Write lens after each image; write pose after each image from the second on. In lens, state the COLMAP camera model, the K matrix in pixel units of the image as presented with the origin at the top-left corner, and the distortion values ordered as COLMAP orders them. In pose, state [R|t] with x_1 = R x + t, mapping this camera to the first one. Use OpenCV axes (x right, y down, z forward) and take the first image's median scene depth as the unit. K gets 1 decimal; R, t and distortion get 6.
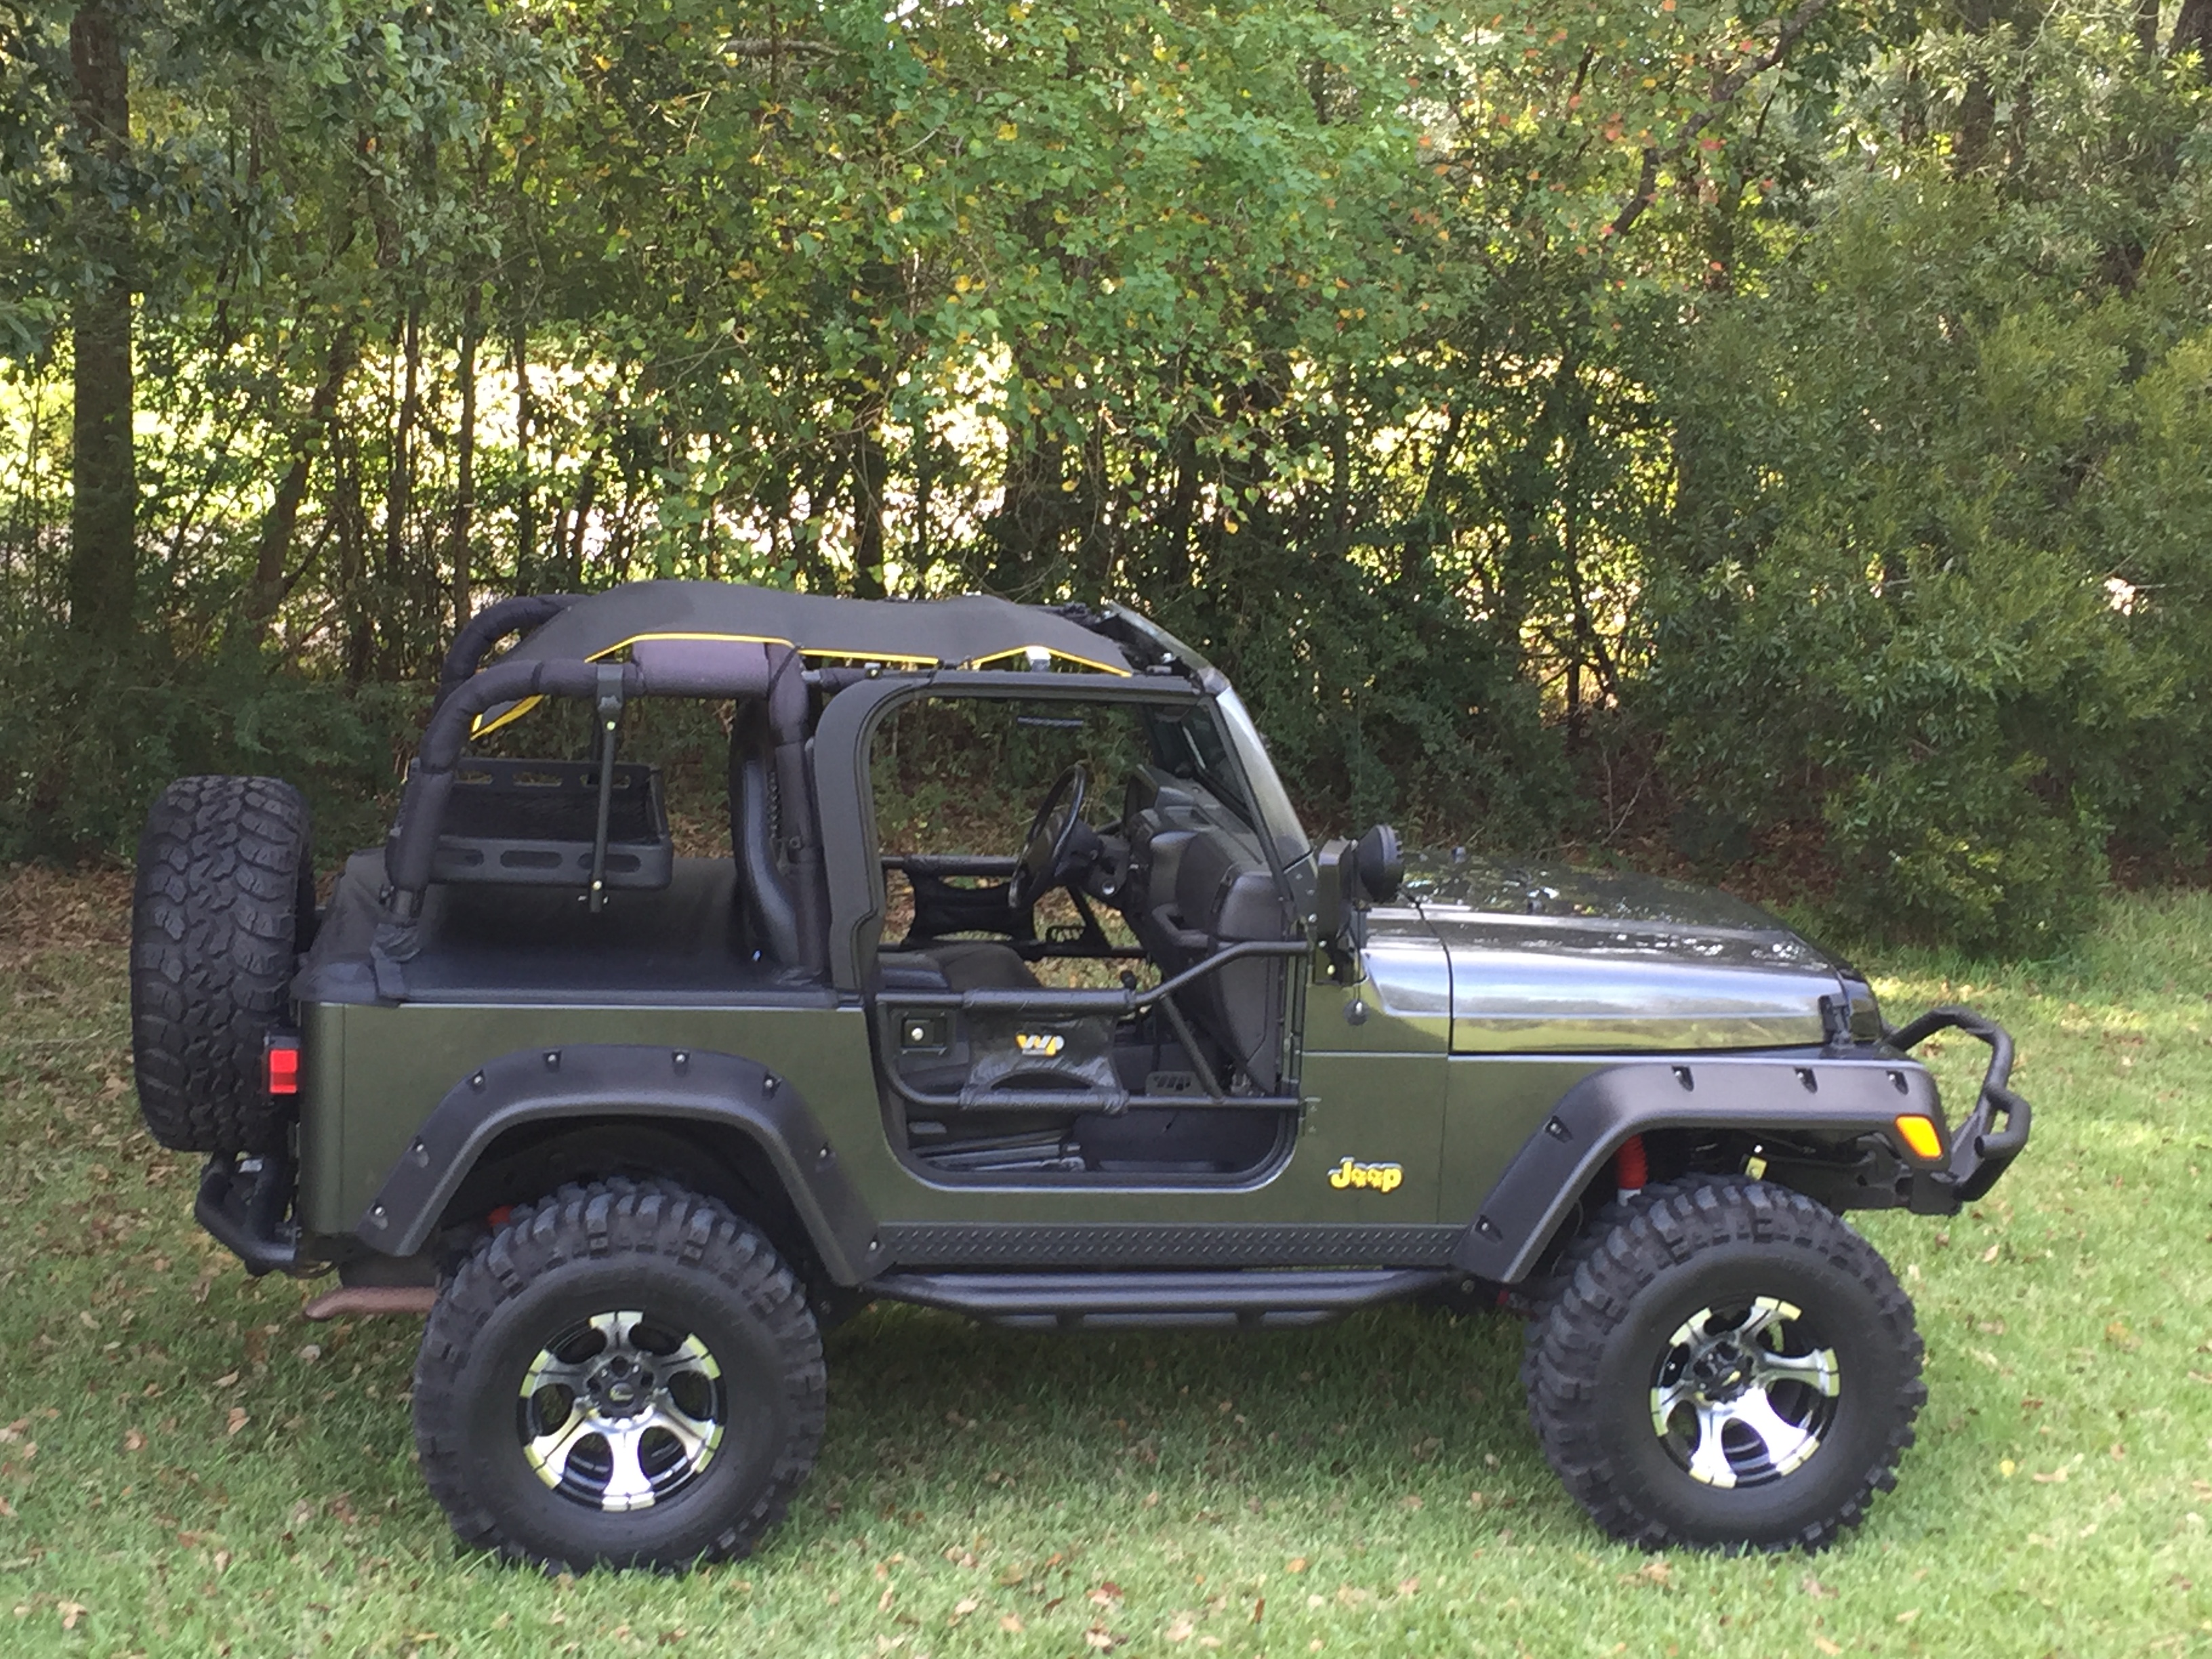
lens RADIAL K [[3298.1, 0, 1105.1], [0, 3298.1, 830.2], [0, 0, 1]] dist [0.045330, 0.000000]
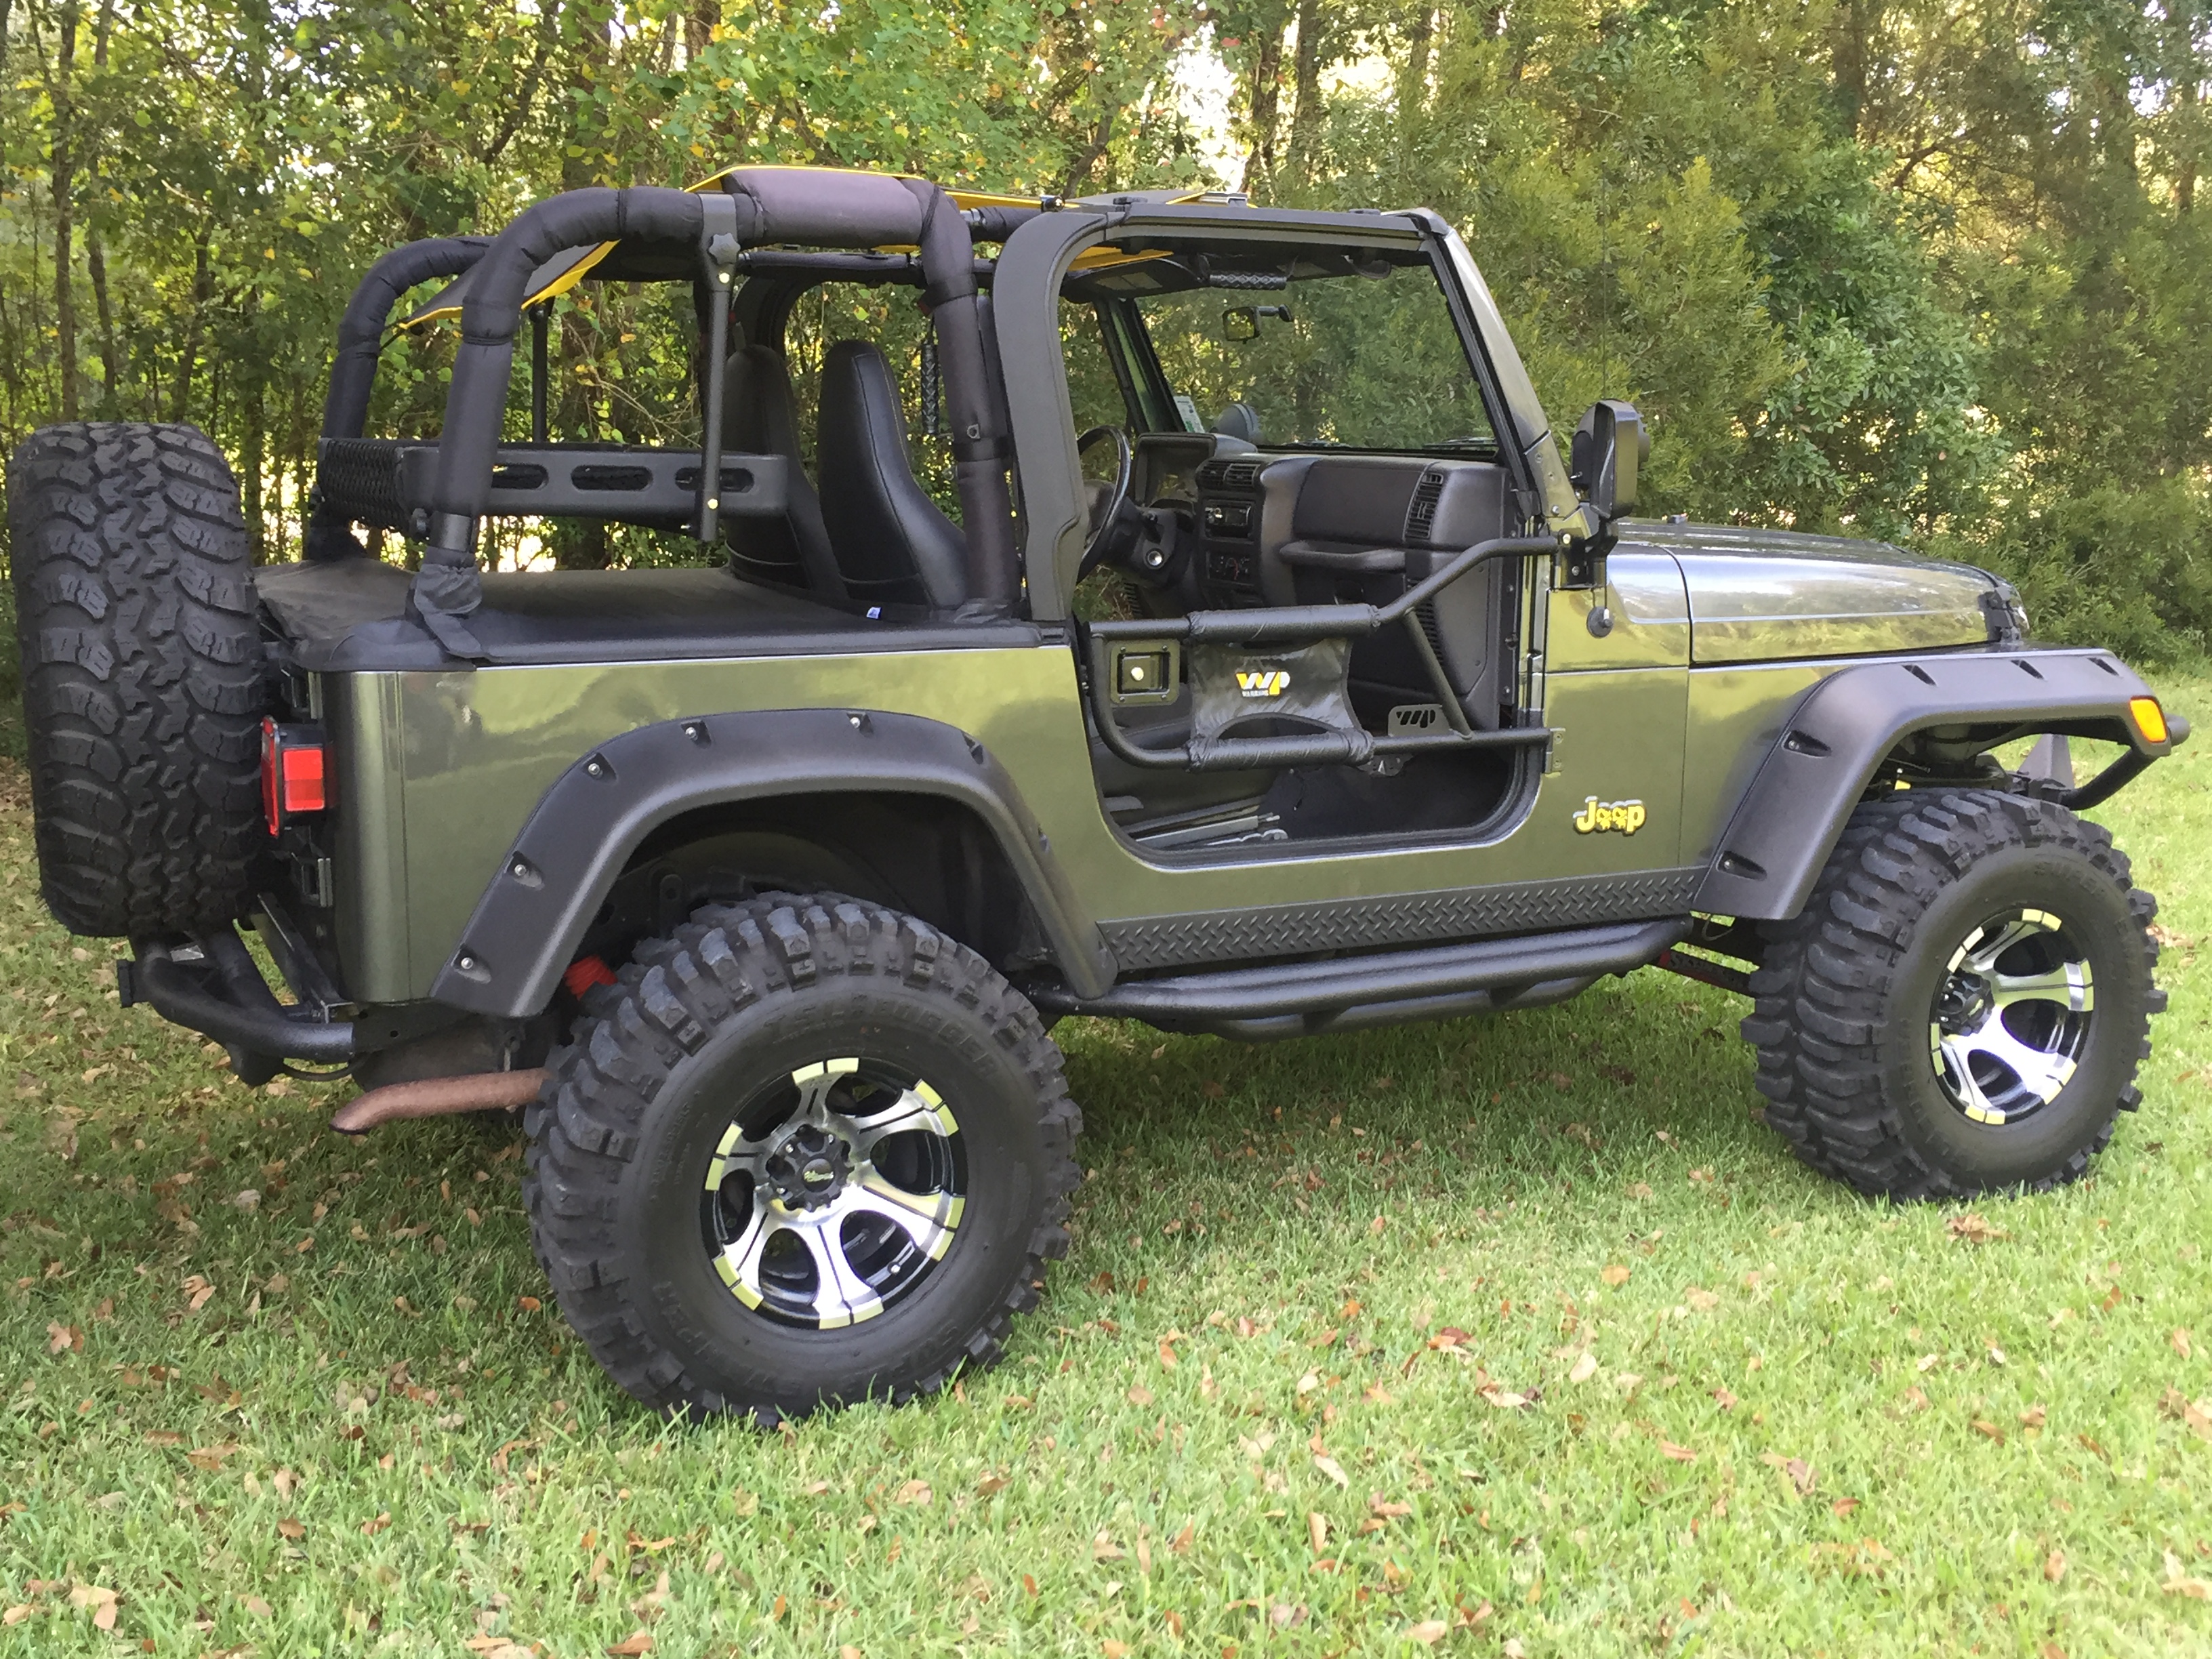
lens RADIAL K [[2340.2, 0, 1109.7], [0, 2340.2, 826.0], [0, 0, 1]] dist [0.043207, 0.000000]
pose [[0.956237, -0.088260, 0.278965, -0.219556], [0.083734, 0.996091, 0.028123, 0.080915], [-0.280357, -0.003534, 0.959889, 0.461010]]
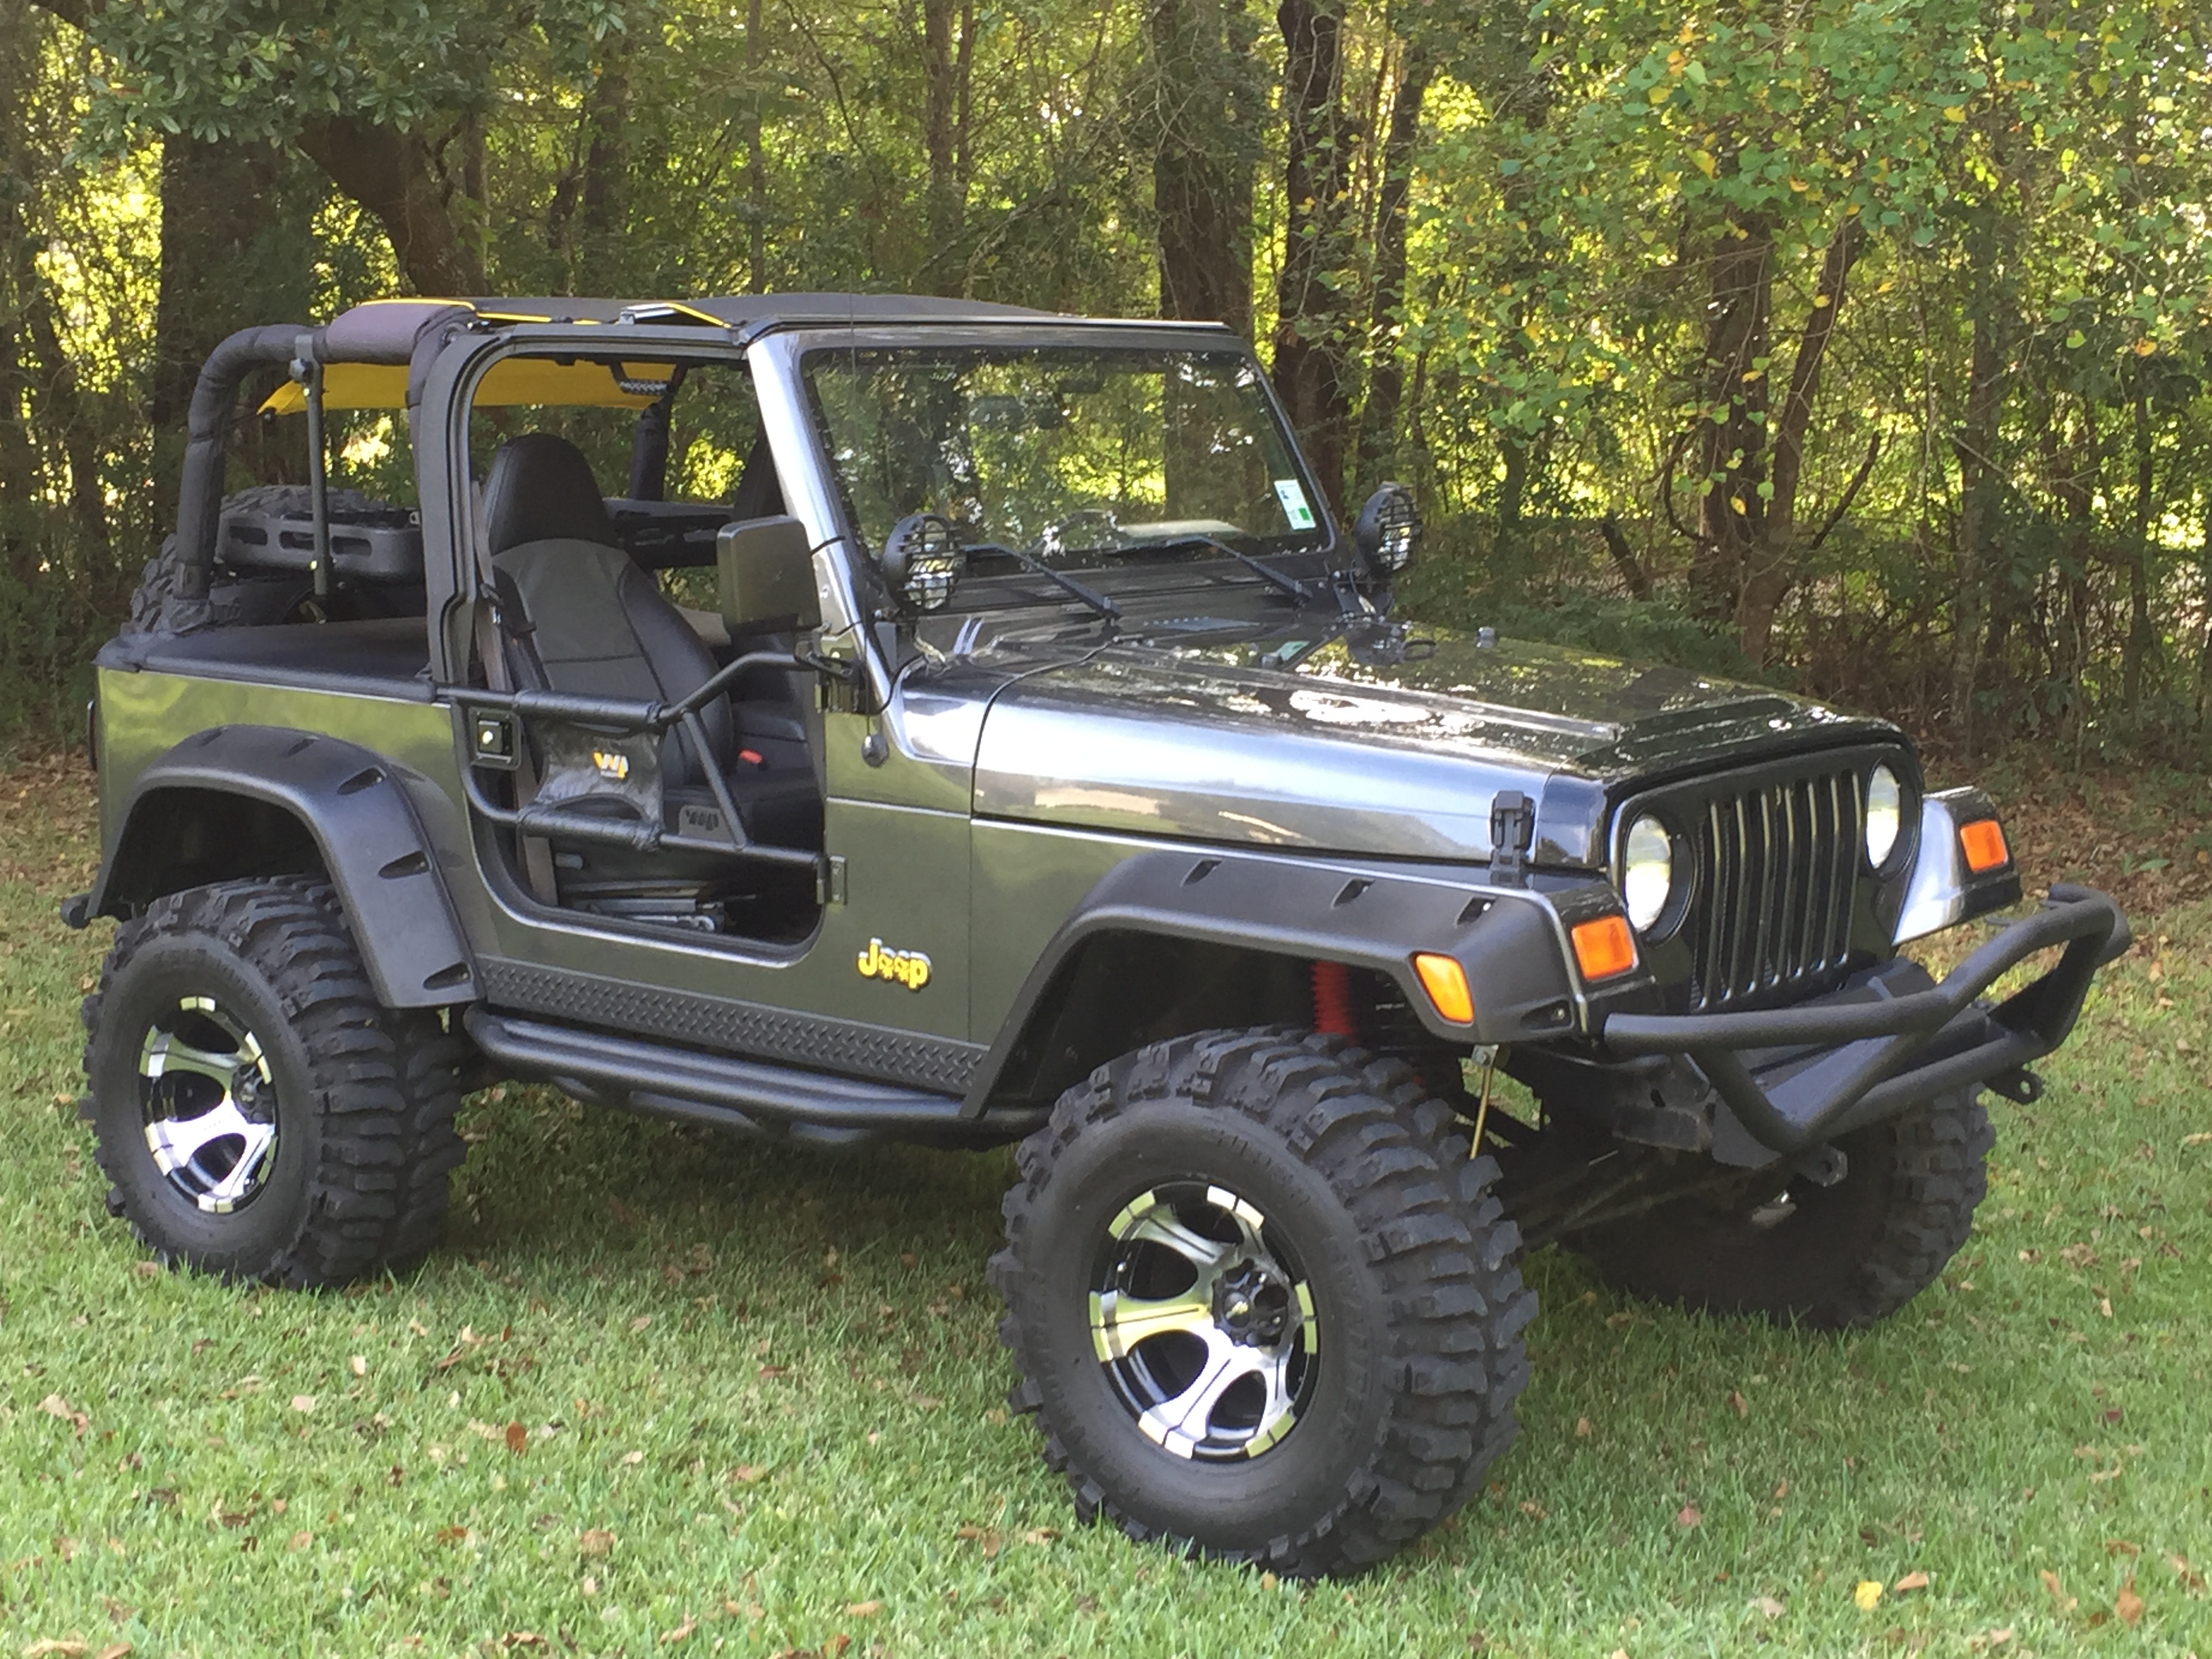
lens RADIAL K [[3379.6, 0, 1101.8], [0, 3379.6, 829.9], [0, 0, 1]] dist [0.043638, 0.000000]
pose [[0.686121, 0.067778, -0.724323, 0.701838], [-0.096946, 0.995289, 0.001301, 0.068531], [0.720998, 0.069328, 0.689460, 0.492969]]
